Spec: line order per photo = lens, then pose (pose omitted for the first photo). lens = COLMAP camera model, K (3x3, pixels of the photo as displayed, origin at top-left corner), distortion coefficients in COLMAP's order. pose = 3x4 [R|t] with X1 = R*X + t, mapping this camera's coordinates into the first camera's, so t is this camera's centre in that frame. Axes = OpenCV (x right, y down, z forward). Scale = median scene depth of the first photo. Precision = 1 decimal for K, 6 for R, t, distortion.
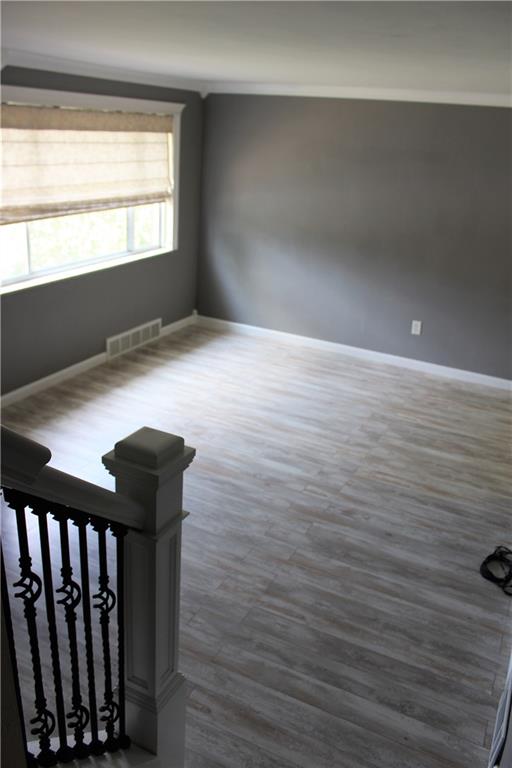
lens RADIAL K [[642.8, 0, 256.0], [0, 642.8, 384.0], [0, 0, 1]] dist [-0.162539, 0.145297]
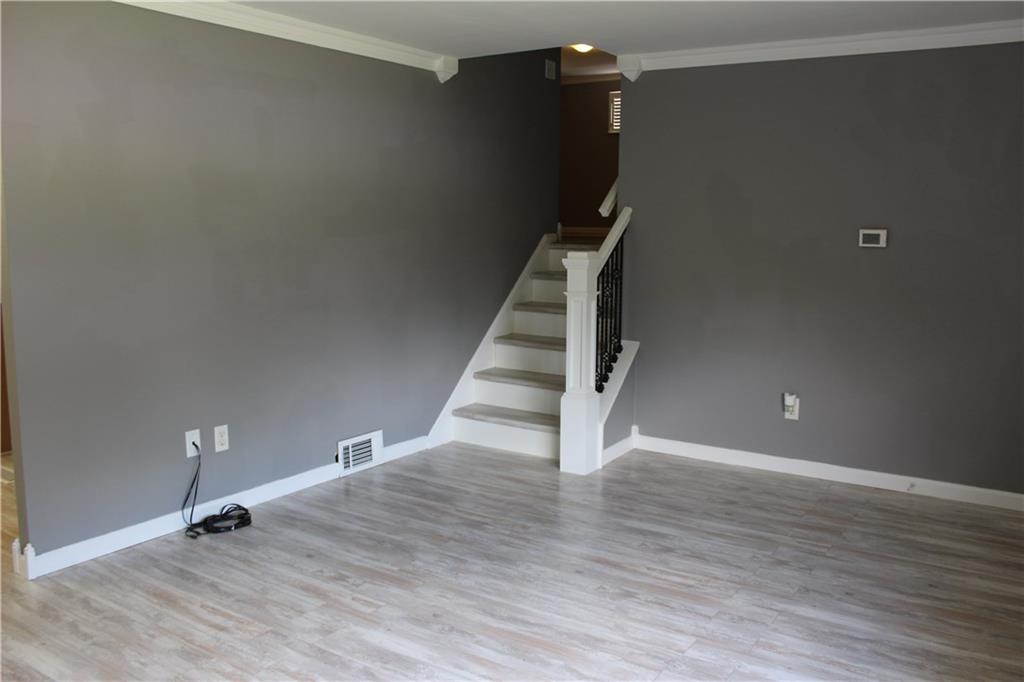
lens RADIAL K [[857.1, 0, 512.0], [0, 857.1, 341.0], [0, 0, 1]] dist [-0.162539, 0.145297]
pose [[-0.988995, -0.093811, 0.114406, -0.123726], [-0.023915, 0.864473, 0.502111, -0.485531], [-0.146004, 0.493849, -0.857203, 1.595328]]
